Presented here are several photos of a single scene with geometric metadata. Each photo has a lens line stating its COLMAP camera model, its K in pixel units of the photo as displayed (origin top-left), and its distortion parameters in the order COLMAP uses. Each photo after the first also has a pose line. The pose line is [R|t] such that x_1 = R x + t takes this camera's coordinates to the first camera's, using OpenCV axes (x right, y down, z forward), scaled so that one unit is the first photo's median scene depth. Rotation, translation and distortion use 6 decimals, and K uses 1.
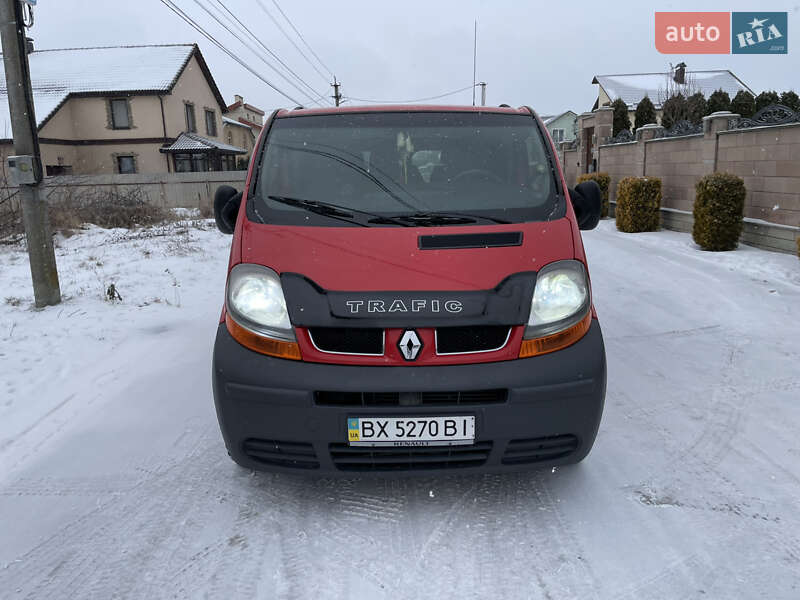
lens RADIAL K [[608.4, 0, 400.2], [0, 608.4, 297.1], [0, 0, 1]] dist [0.086666, -0.119518]
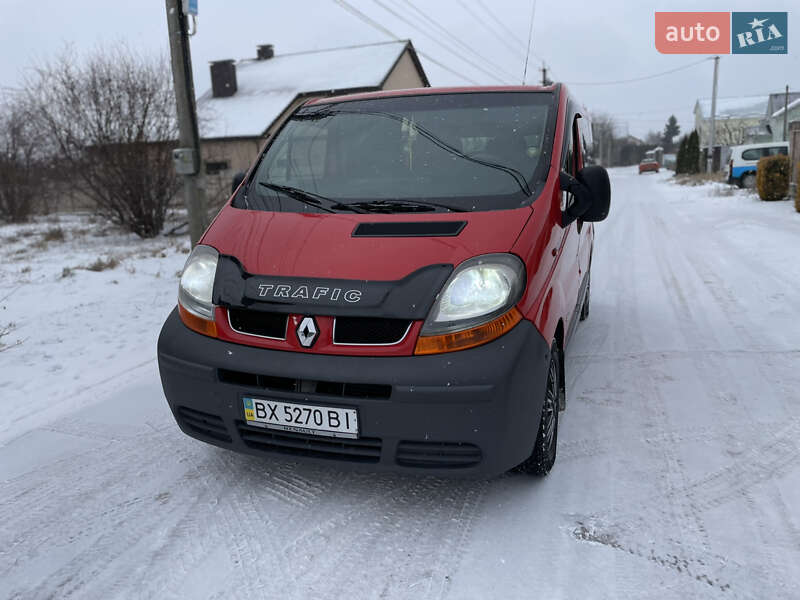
lens RADIAL K [[608.4, 0, 400.2], [0, 608.4, 297.1], [0, 0, 1]] dist [0.086666, -0.119518]
pose [[0.938843, 0.062648, -0.338598, 0.482073], [-0.056832, 0.998017, 0.027073, -0.013332], [0.339622, -0.006174, 0.940542, 0.111908]]
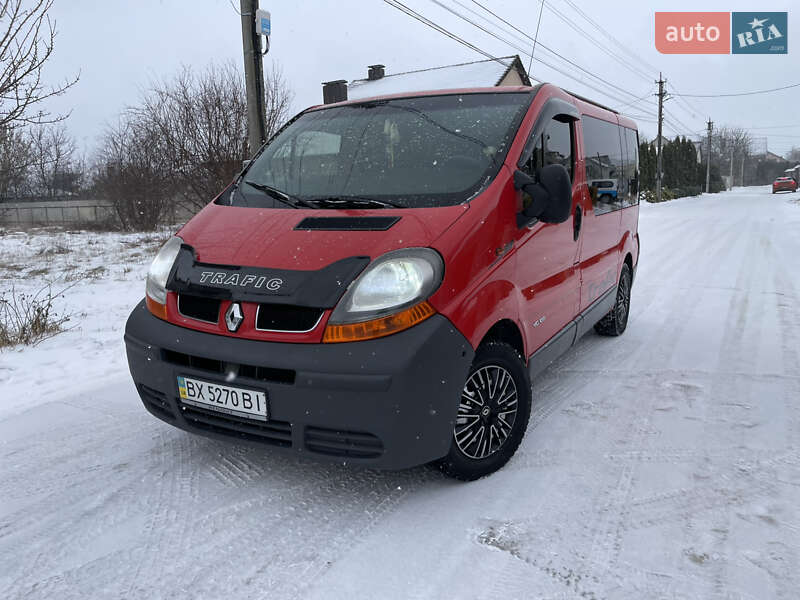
lens RADIAL K [[610.3, 0, 401.1], [0, 610.3, 296.6], [0, 0, 1]] dist [0.087985, -0.122509]
pose [[0.860901, 0.089916, -0.500764, 0.769706], [-0.096649, 0.995239, 0.012546, 0.003091], [0.499509, 0.037597, 0.865493, 0.225493]]
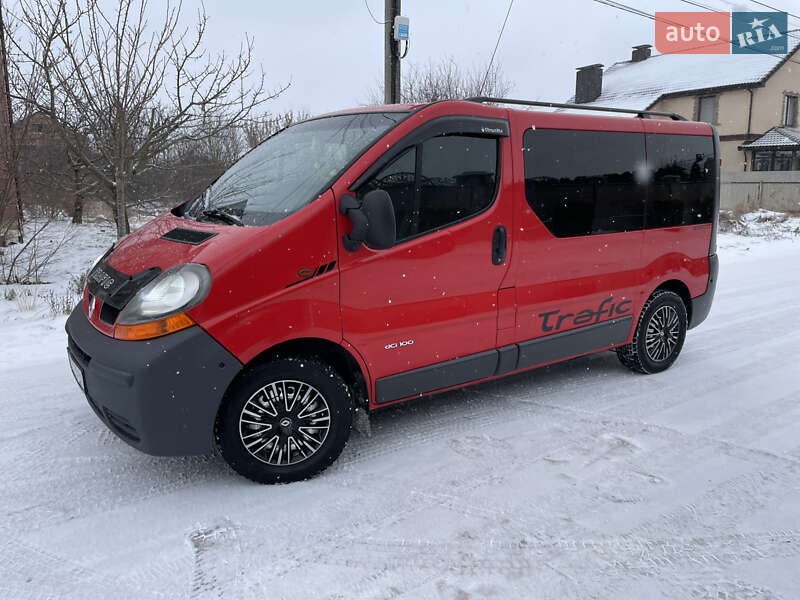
lens RADIAL K [[608.4, 0, 400.2], [0, 608.4, 297.1], [0, 0, 1]] dist [0.086666, -0.119518]
pose [[0.564093, 0.181010, -0.805627, 1.388882], [-0.178706, 0.979315, 0.094906, -0.176269], [0.806141, 0.090434, 0.584772, 0.745215]]
